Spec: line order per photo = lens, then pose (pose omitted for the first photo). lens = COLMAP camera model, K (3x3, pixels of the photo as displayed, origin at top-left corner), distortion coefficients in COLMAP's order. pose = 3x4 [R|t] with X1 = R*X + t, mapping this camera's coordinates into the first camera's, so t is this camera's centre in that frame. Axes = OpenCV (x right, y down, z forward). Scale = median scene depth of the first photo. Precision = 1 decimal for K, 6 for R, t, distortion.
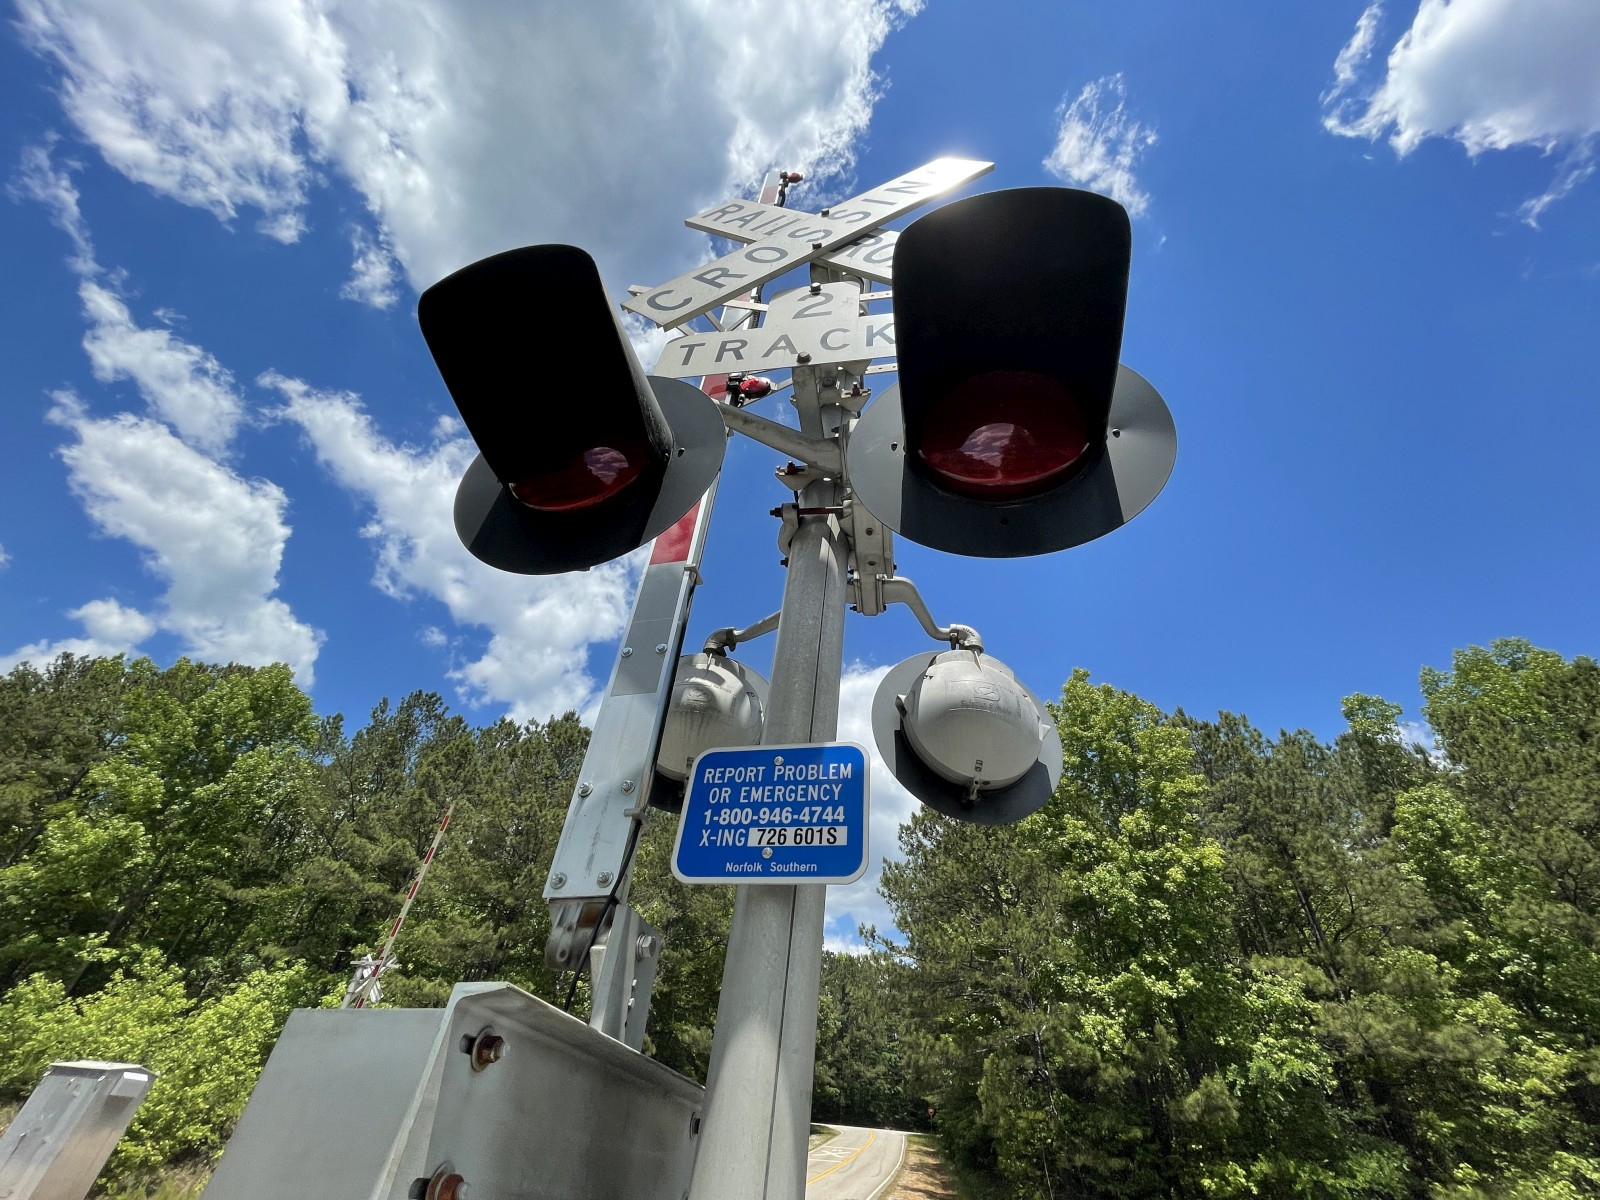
lens RADIAL K [[649.6, 0, 805.2], [0, 649.6, 597.6], [0, 0, 1]] dist [-0.002405, 0.000651]
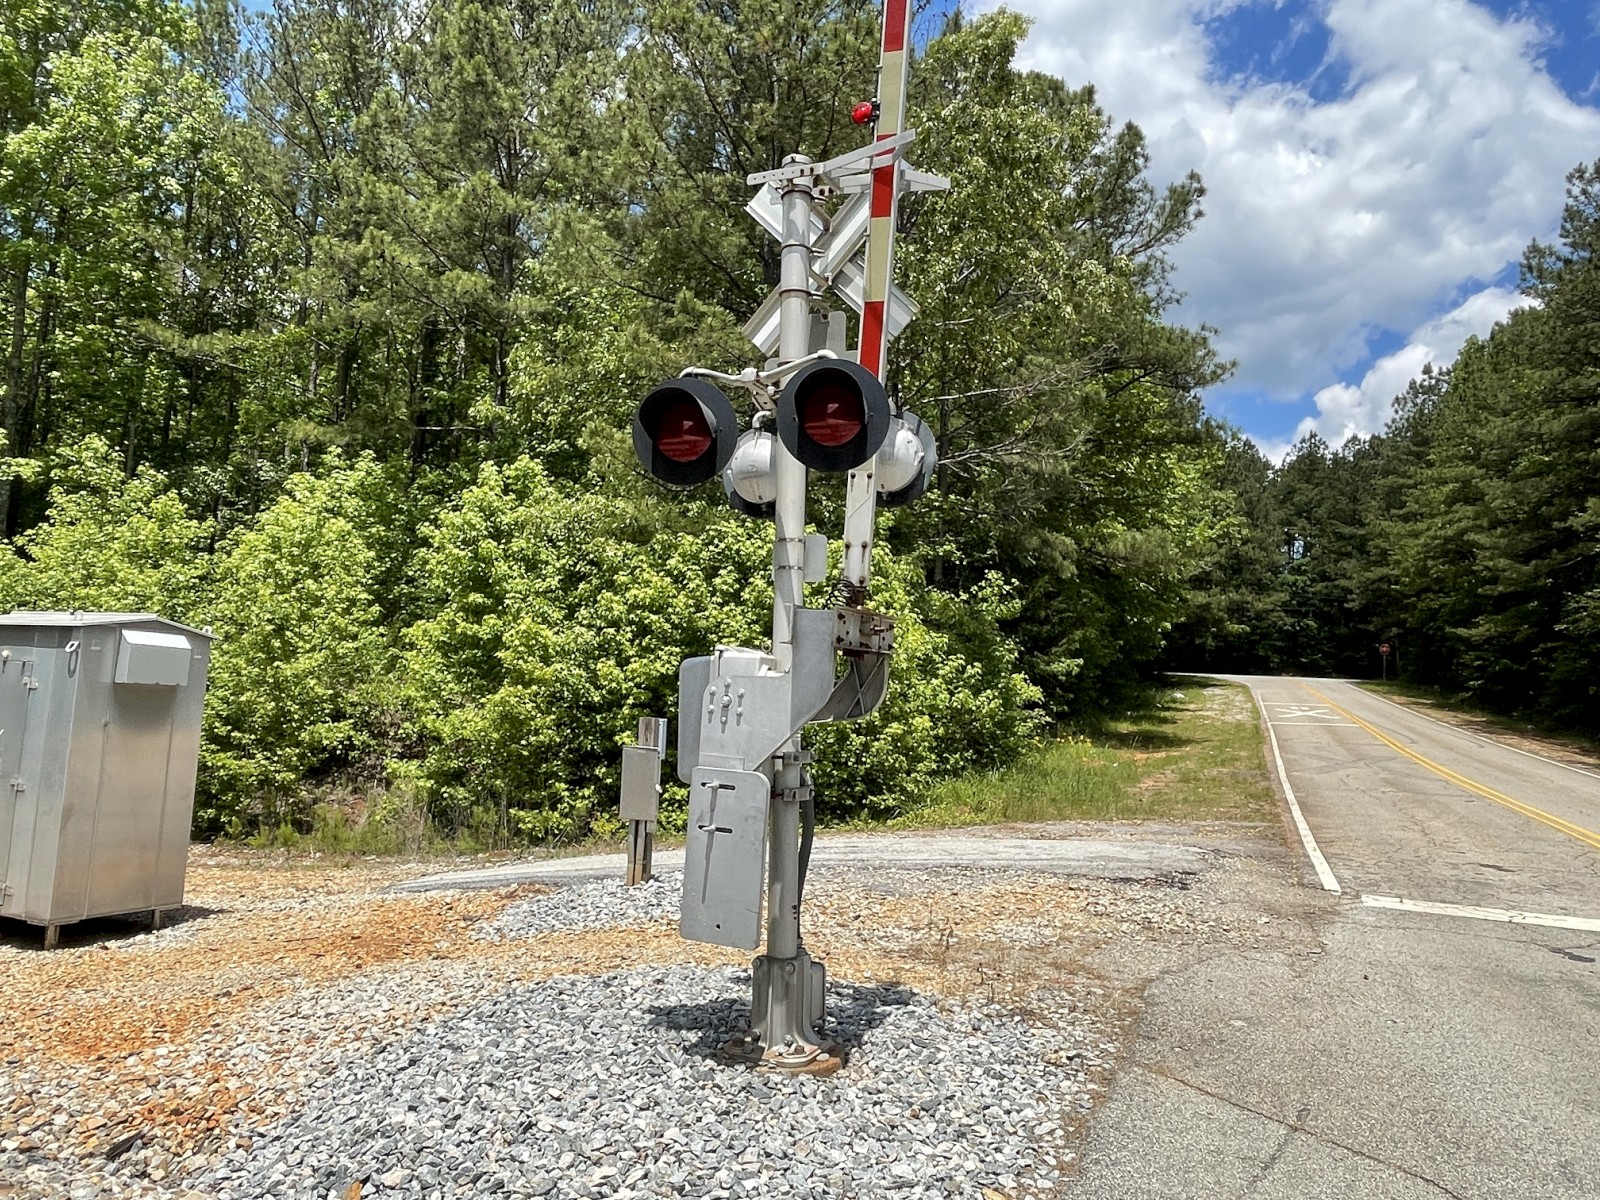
lens RADIAL K [[1164.9, 0, 807.5], [0, 1164.9, 597.9], [0, 0, 1]] dist [0.006436, -0.009140]
pose [[0.977726, -0.048328, -0.204248, -0.453728], [0.156991, 0.814281, 0.558838, 0.343252], [0.139308, -0.578455, 0.803731, 0.450069]]
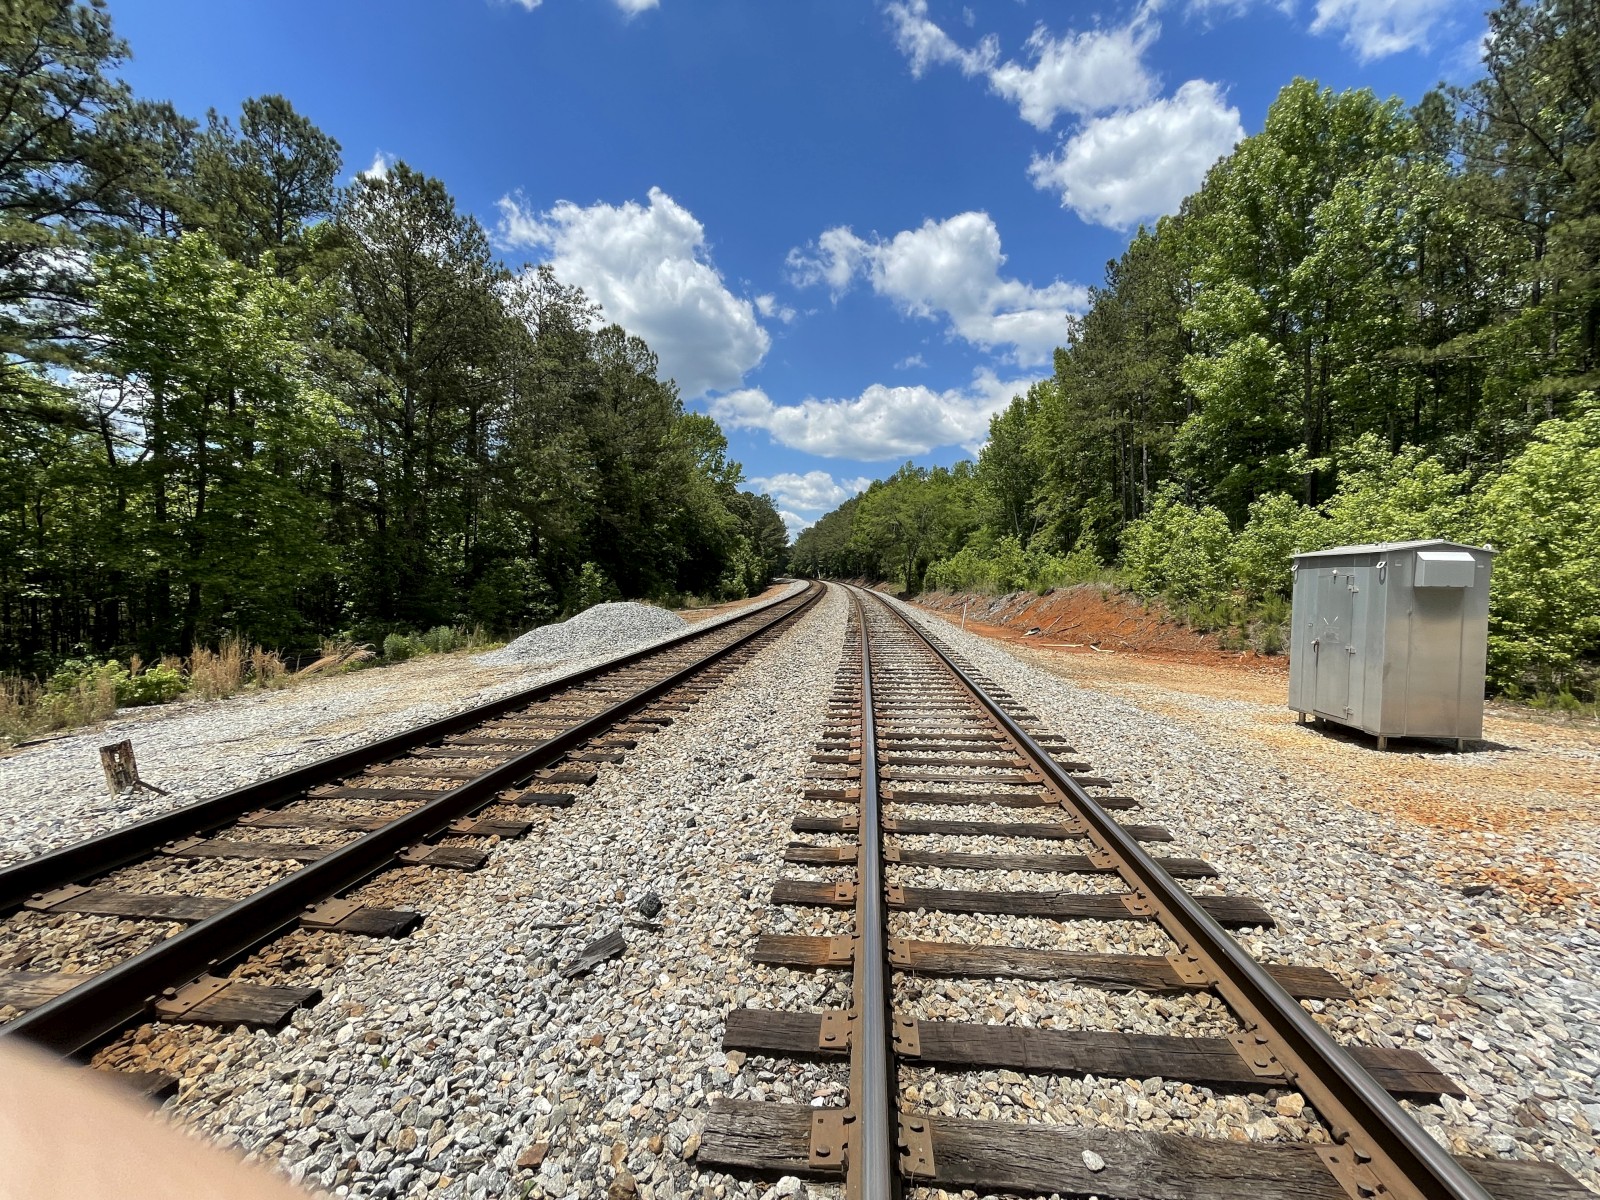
lens RADIAL K [[649.6, 0, 803.6], [0, 649.6, 599.5], [0, 0, 1]] dist [-0.002405, 0.000651]
pose [[0.096353, -0.047497, -0.994213, -0.464018], [0.656333, 0.753967, 0.027588, 0.337329], [0.748293, -0.655193, 0.103821, 0.439915]]
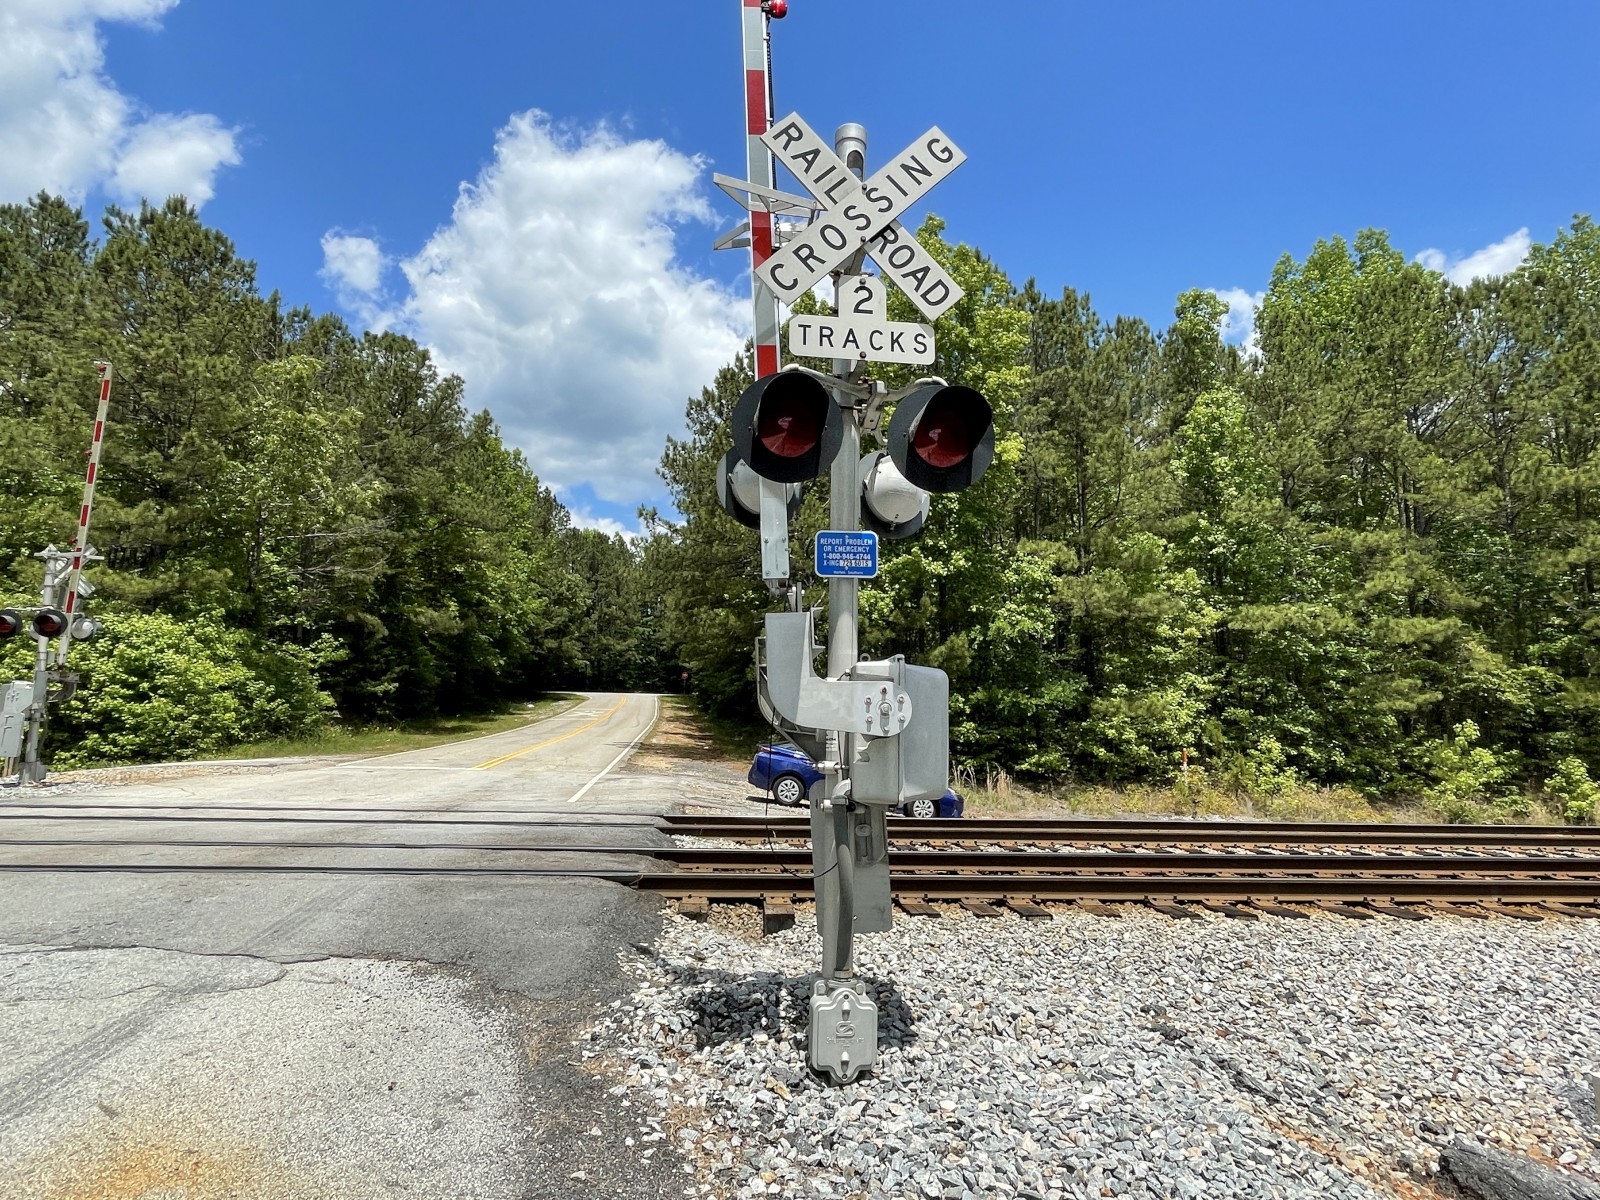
lens RADIAL K [[885.7, 0, 804.9], [0, 885.7, 596.6], [0, 0, 1]] dist [0.001845, -0.001298]
pose [[0.956012, -0.020572, 0.292605, -0.076670], [-0.142738, 0.838839, 0.525333, -0.087526], [-0.256256, -0.543991, 0.799004, -0.125320]]
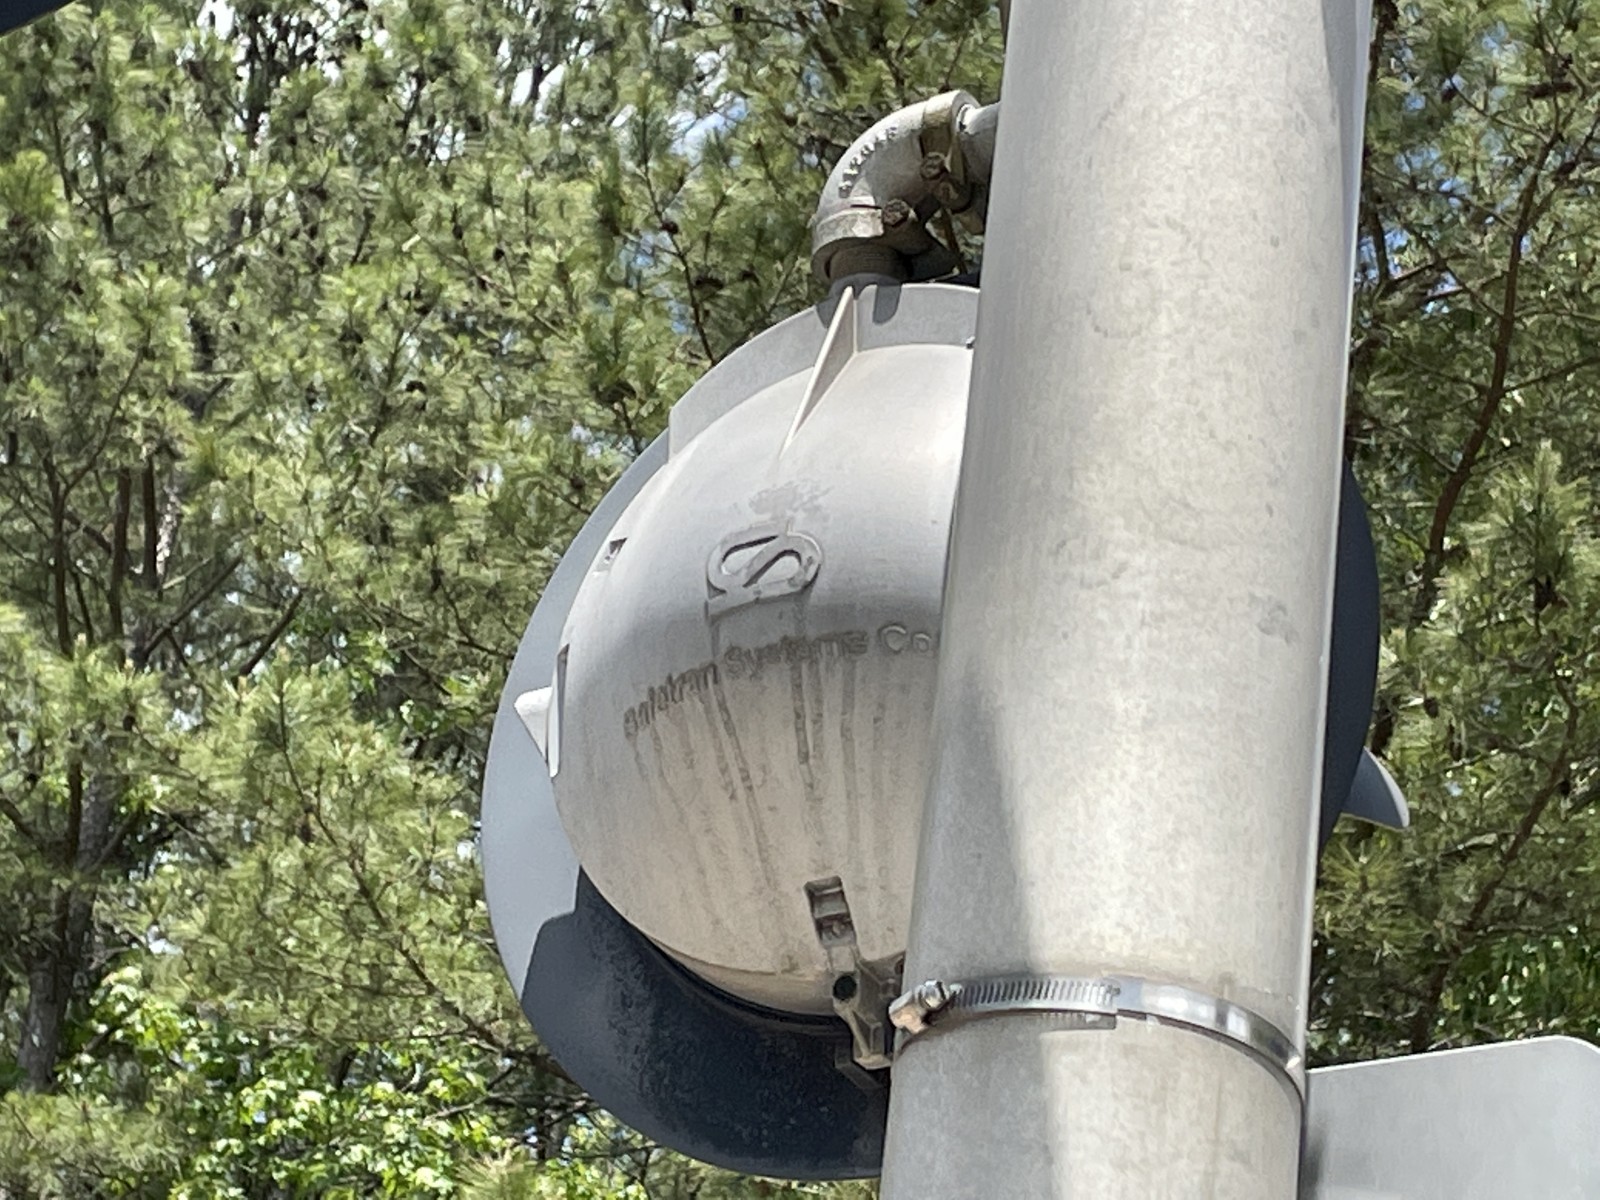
lens RADIAL K [[4729.6, 0, 805.3], [0, 4729.6, 609.0], [0, 0, 1]] dist [0.240692, 0.000000]
pose [[0.954341, -0.096009, -0.282870, -0.498827], [0.143731, 0.977707, 0.153073, 0.471824], [0.261868, -0.186741, 0.946865, 0.610925]]
